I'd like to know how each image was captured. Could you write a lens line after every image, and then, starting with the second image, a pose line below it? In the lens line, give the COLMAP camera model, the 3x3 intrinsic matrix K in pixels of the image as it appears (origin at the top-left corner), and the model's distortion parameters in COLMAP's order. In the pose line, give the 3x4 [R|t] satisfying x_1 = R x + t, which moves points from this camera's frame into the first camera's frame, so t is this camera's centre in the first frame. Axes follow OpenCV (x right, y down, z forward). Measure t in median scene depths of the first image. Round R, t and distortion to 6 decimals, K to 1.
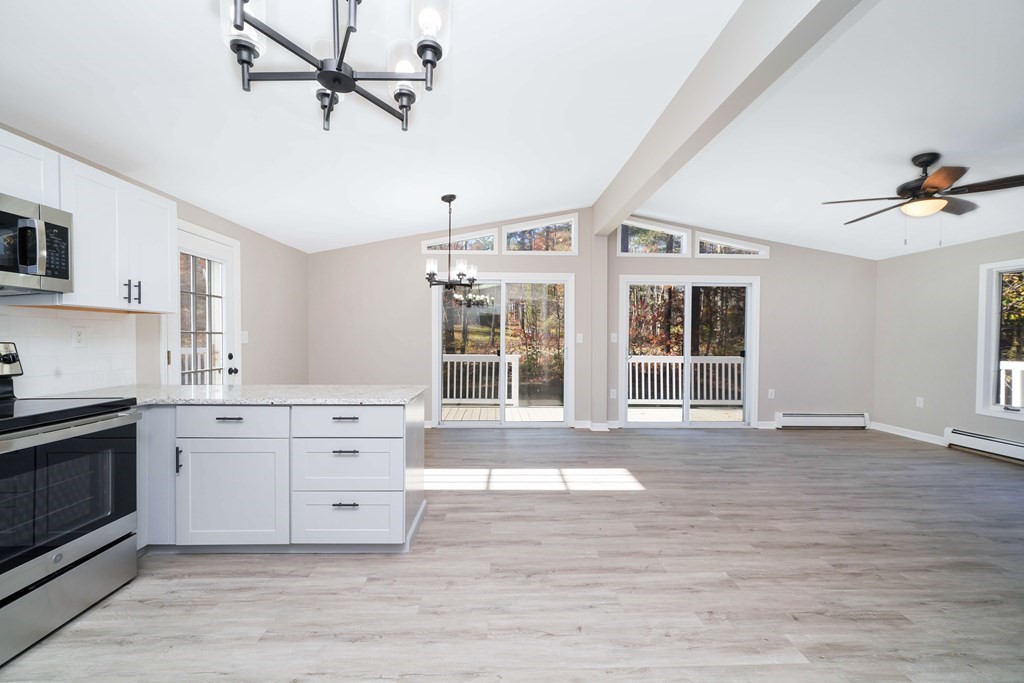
lens RADIAL K [[423.7, 0, 518.6], [0, 423.7, 346.6], [0, 0, 1]] dist [-0.001385, 0.000130]
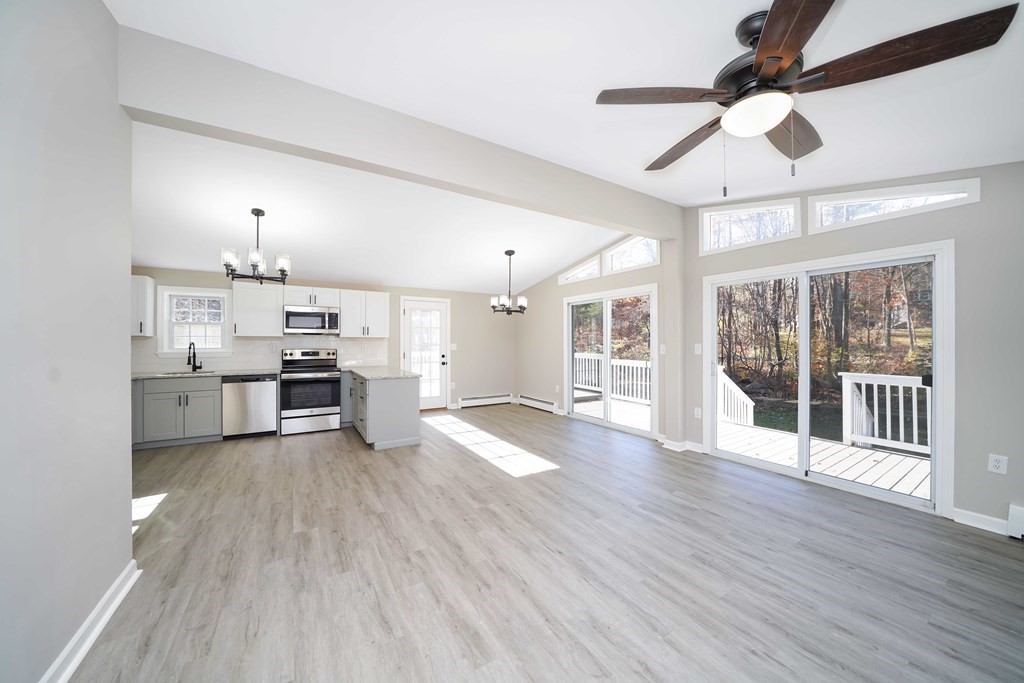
lens RADIAL K [[366.7, 0, 512.0], [0, 366.7, 341.5], [0, 0, 1]] dist [-0.022089, 0.000178]
pose [[0.486959, -0.006558, -0.873400, 1.037705], [-0.019721, 0.999634, -0.018501, -0.022403], [0.873202, 0.026234, 0.486651, 0.435333]]
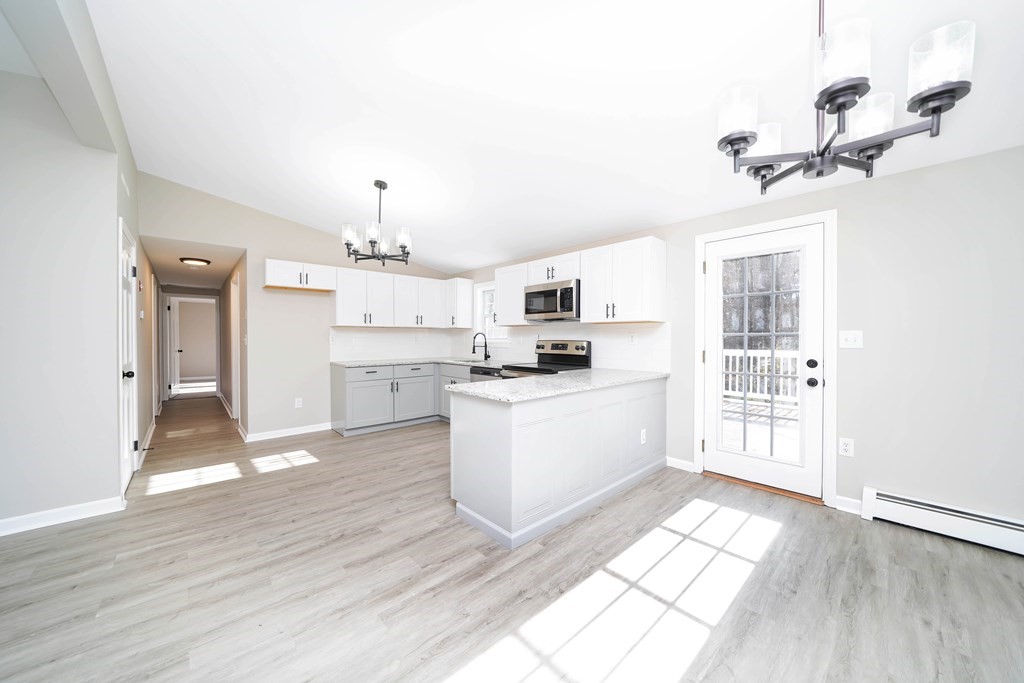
lens RADIAL K [[356.2, 0, 507.4], [0, 356.2, 339.7], [0, 0, 1]] dist [-0.021264, 0.000018]
pose [[-0.770729, -0.004028, -0.637151, 0.170208], [-0.020860, 0.999604, 0.018913, -0.022363], [0.636822, 0.027868, -0.770507, 1.157905]]
